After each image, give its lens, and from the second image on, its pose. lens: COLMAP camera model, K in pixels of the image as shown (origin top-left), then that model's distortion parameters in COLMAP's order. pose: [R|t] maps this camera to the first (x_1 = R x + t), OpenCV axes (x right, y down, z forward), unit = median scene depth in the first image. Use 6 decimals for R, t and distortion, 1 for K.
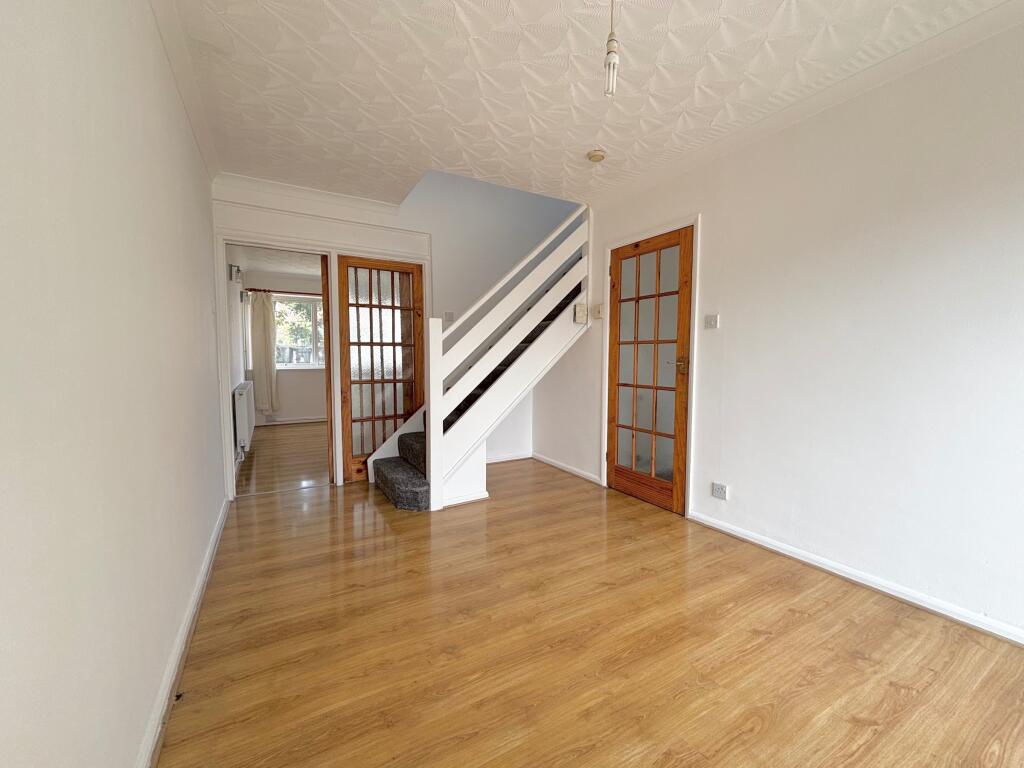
lens RADIAL K [[416.1, 0, 508.2], [0, 416.1, 382.4], [0, 0, 1]] dist [0.001334, 0.000045]
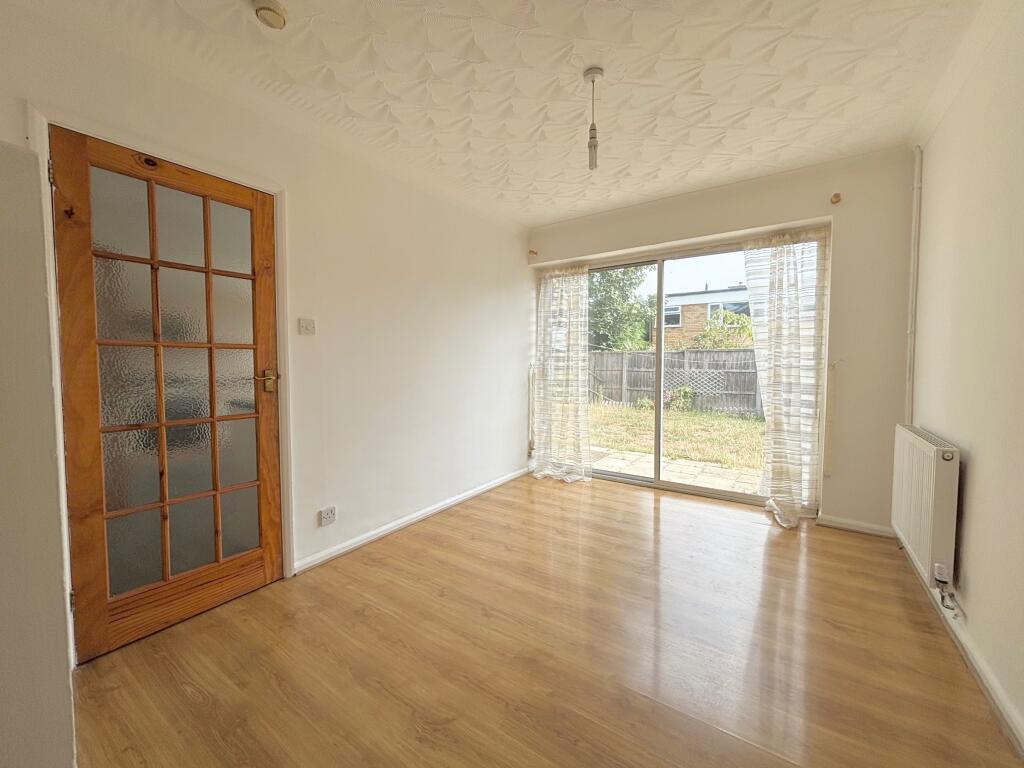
lens RADIAL K [[416.1, 0, 508.2], [0, 416.1, 382.4], [0, 0, 1]] dist [0.001334, 0.000045]
pose [[-0.432041, -0.045668, 0.900697, -0.444133], [0.062731, 0.994776, 0.080529, -0.072873], [-0.899670, 0.091293, -0.426920, 0.973287]]
